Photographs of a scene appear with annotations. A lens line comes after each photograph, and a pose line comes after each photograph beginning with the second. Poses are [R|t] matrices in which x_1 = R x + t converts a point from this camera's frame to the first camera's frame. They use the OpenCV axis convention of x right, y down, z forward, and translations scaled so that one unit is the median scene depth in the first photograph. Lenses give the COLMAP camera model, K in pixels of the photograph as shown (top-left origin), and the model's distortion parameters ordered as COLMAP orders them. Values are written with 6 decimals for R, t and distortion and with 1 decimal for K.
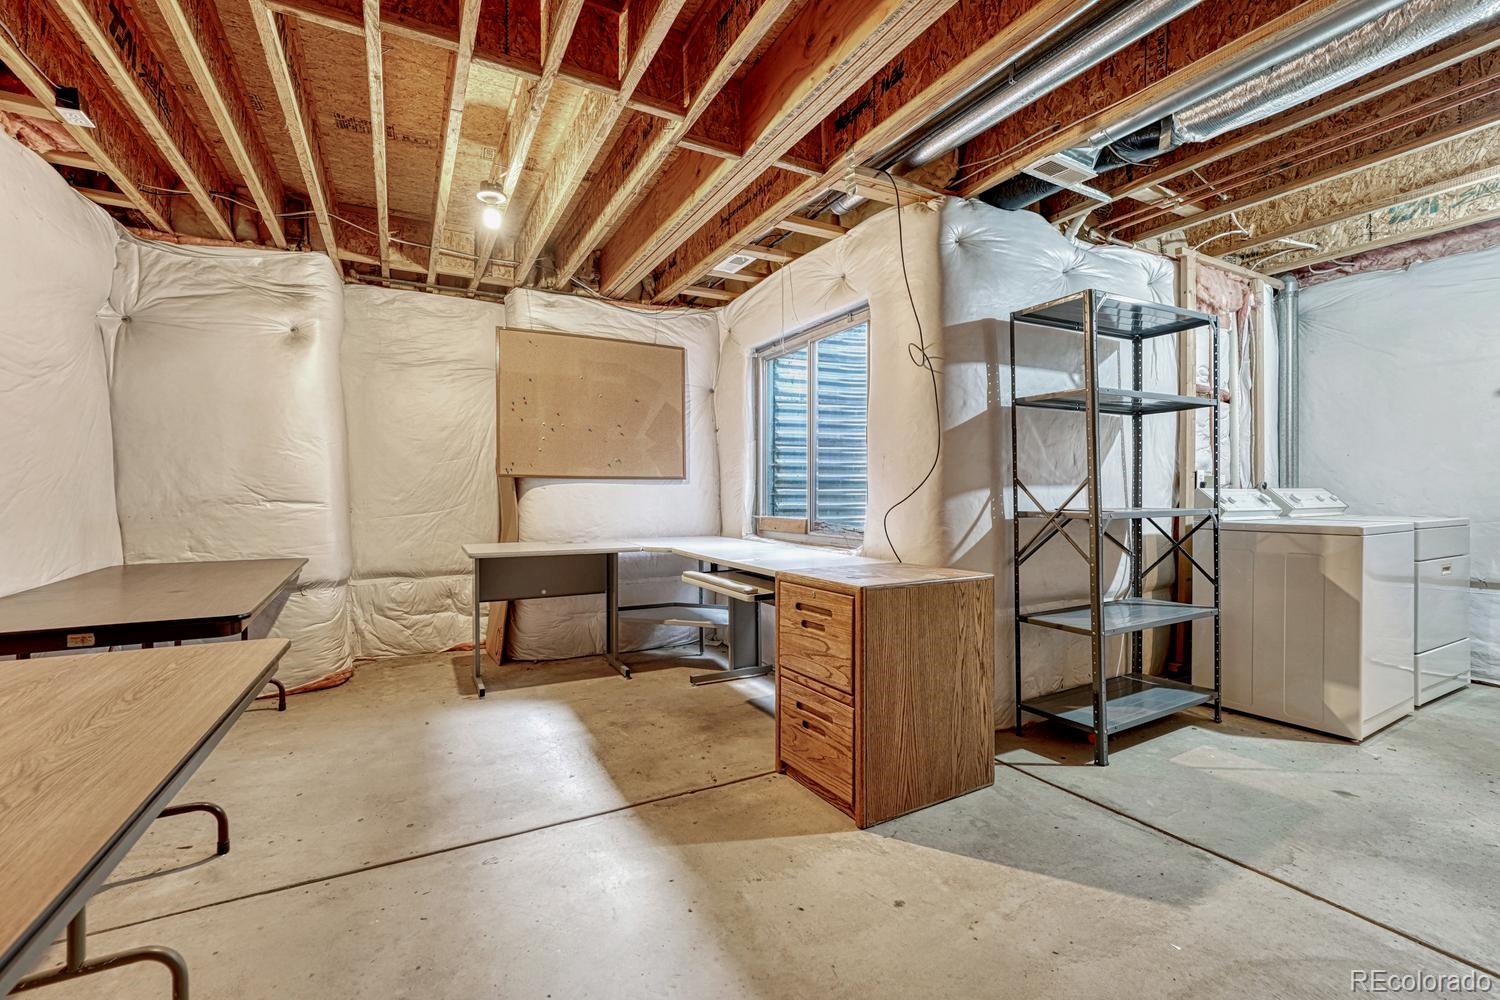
lens RADIAL K [[640.9, 0, 737.4], [0, 640.9, 495.9], [0, 0, 1]] dist [-0.015856, 0.002167]
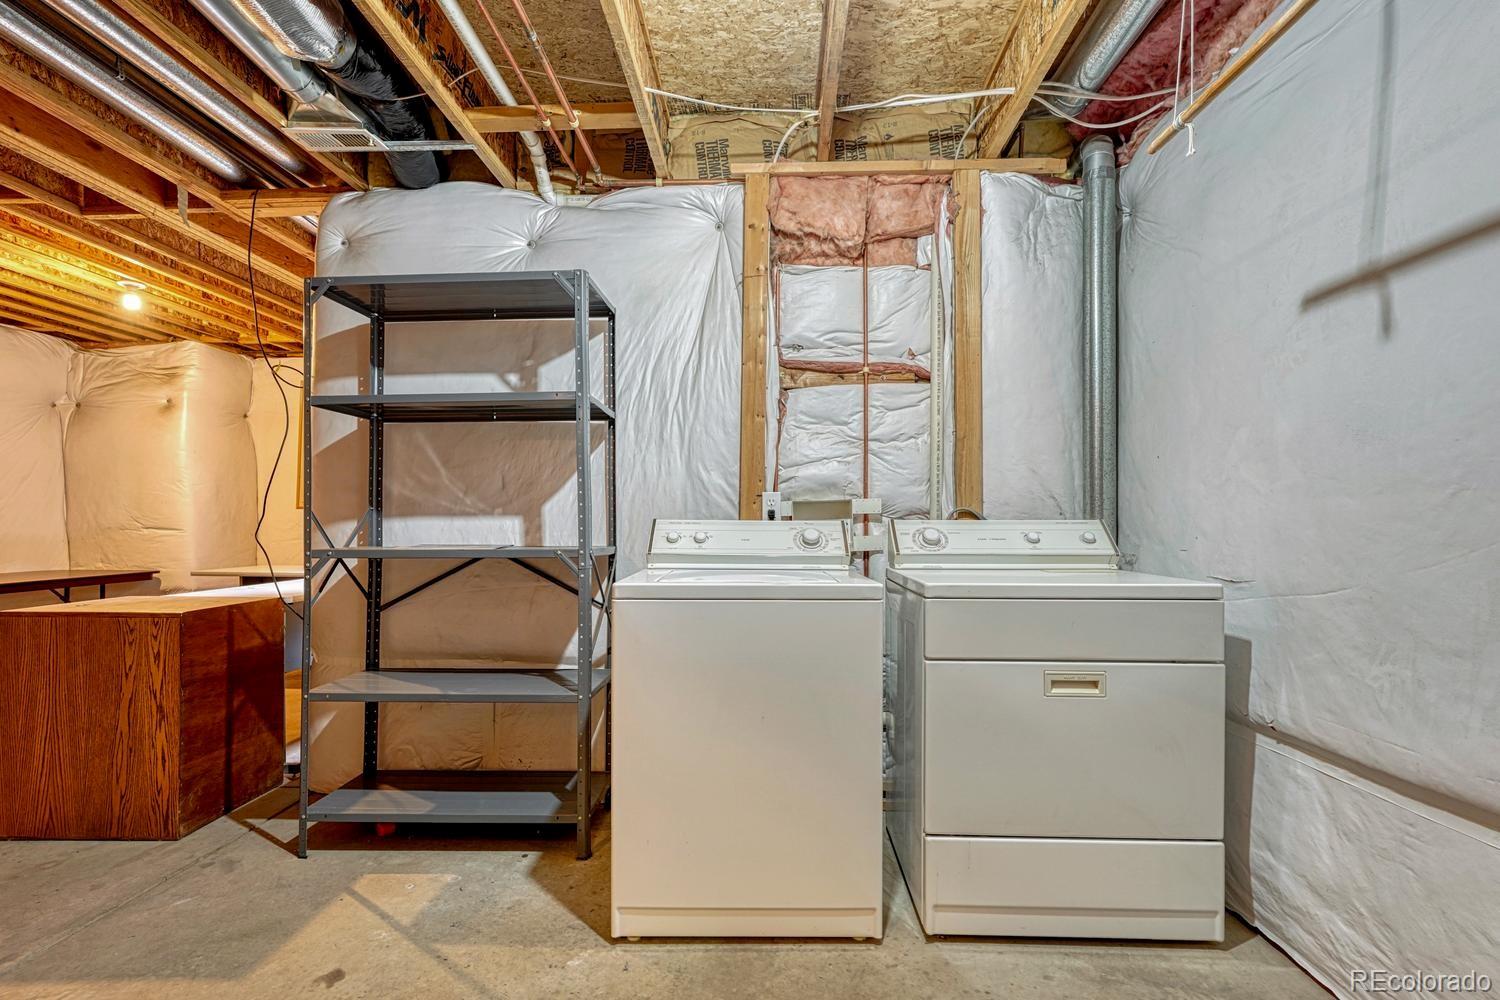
lens RADIAL K [[655.7, 0, 662.0], [0, 655.7, 529.6], [0, 0, 1]] dist [-0.005609, -0.000499]
pose [[0.864854, 0.008752, -0.501948, 1.094853], [-0.005665, 0.999954, 0.007676, -0.006736], [0.501992, -0.003795, 0.864864, 0.395686]]
